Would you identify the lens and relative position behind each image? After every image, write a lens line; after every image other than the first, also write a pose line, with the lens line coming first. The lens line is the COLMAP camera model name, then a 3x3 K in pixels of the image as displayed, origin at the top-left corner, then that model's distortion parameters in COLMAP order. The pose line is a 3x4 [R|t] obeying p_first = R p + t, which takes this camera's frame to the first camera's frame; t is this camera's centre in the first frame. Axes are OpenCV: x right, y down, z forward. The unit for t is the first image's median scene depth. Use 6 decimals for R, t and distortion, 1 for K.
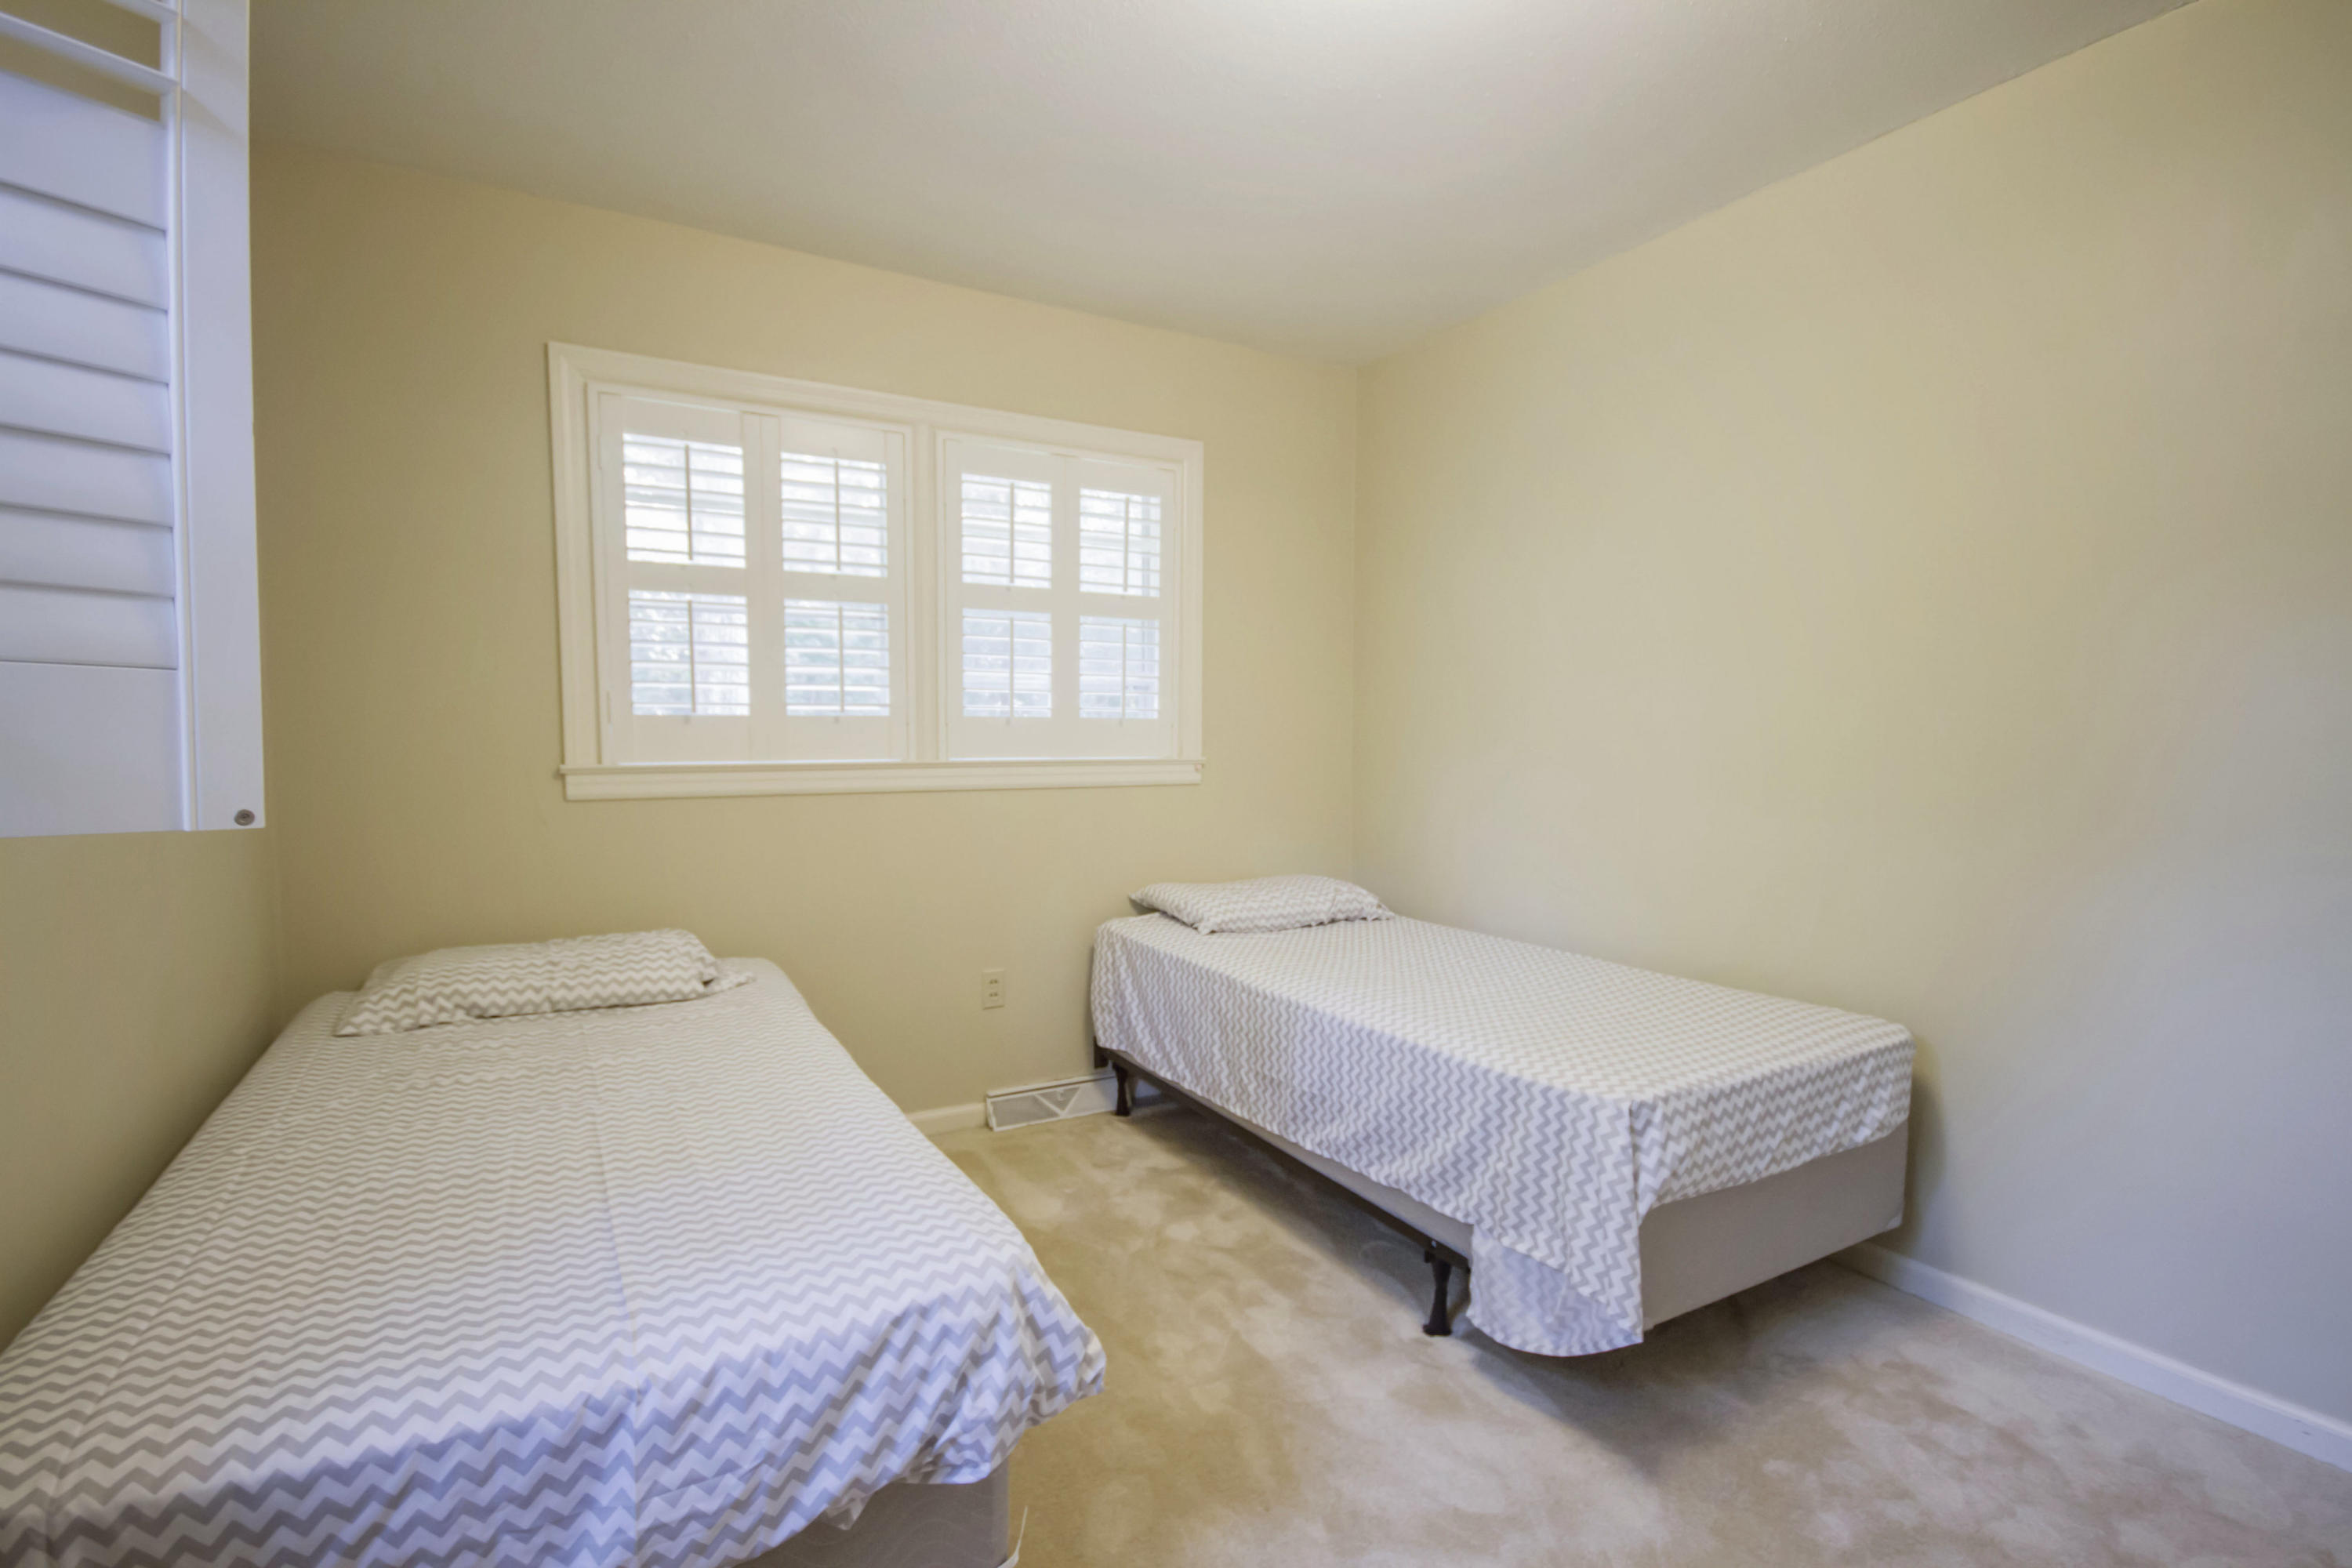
lens RADIAL K [[1076.6, 0, 1175.2], [0, 1076.6, 805.8], [0, 0, 1]] dist [-0.004986, 0.000218]
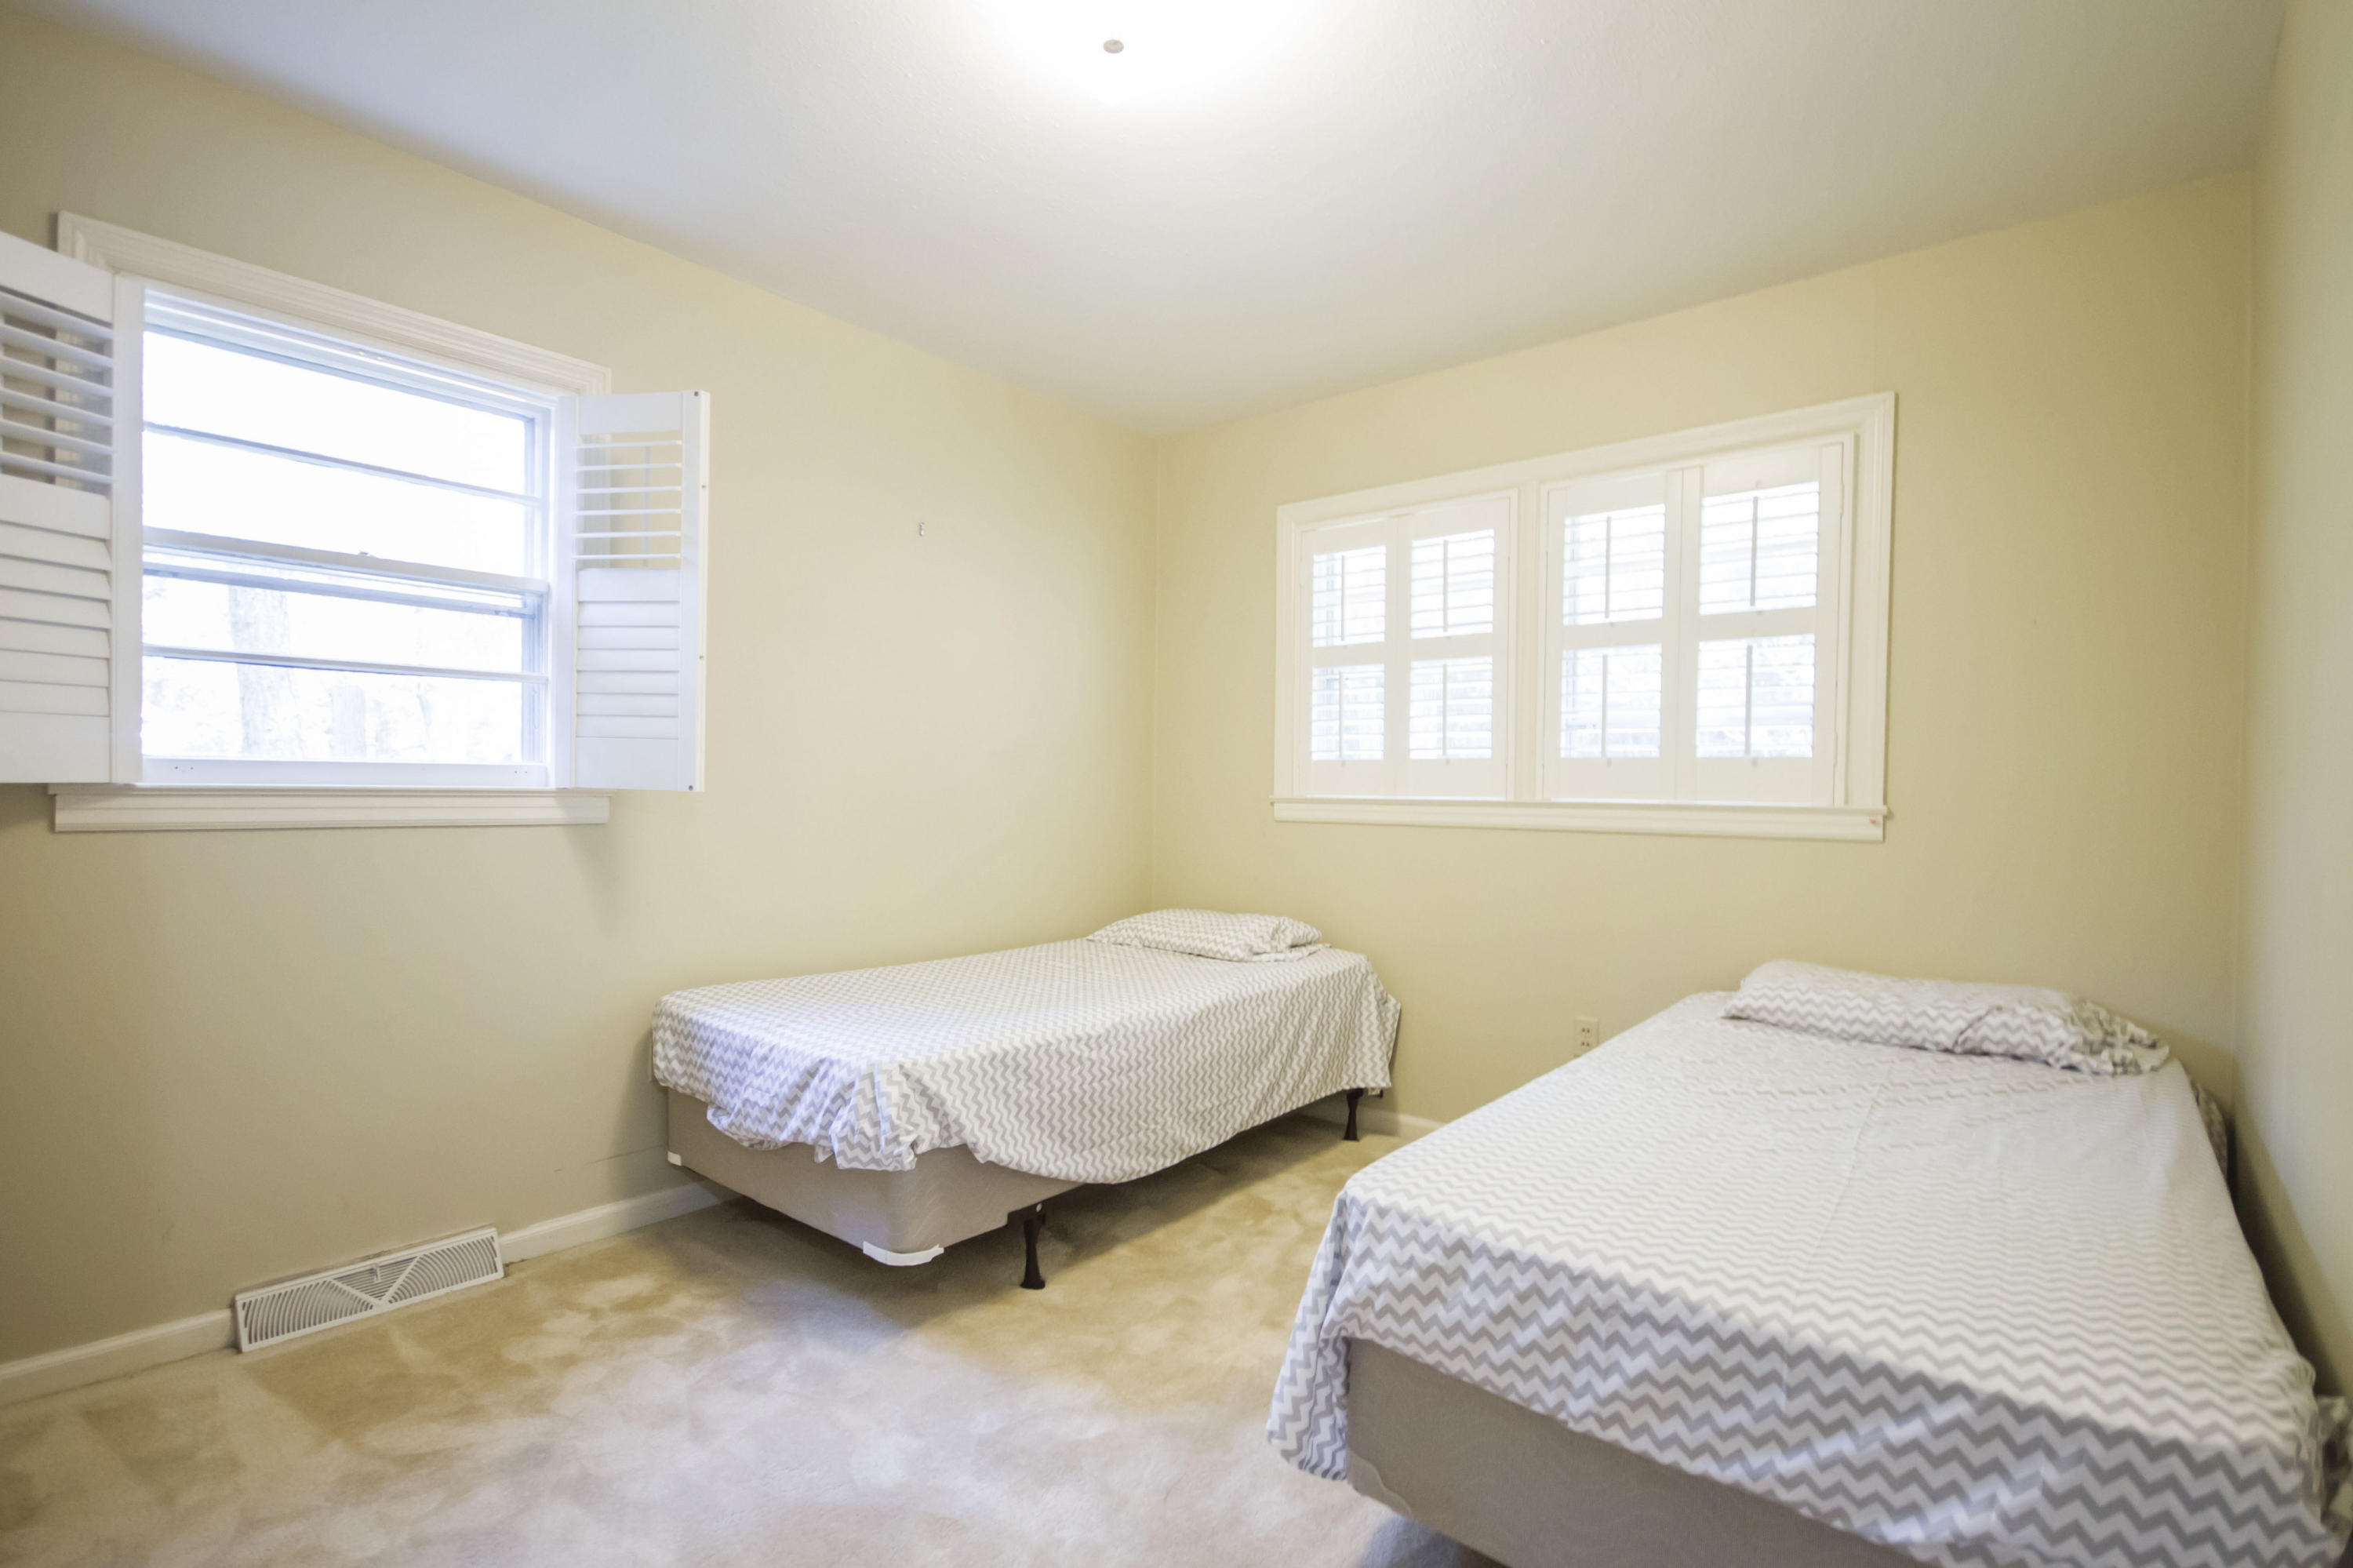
lens RADIAL K [[1135.0, 0, 1193.6], [0, 1135.0, 790.7], [0, 0, 1]] dist [-0.006572, -0.000458]
pose [[0.349836, 0.008982, -0.936768, 0.786014], [-0.070759, 0.997351, -0.016862, -0.010620], [0.934135, 0.072184, 0.349545, 0.359813]]
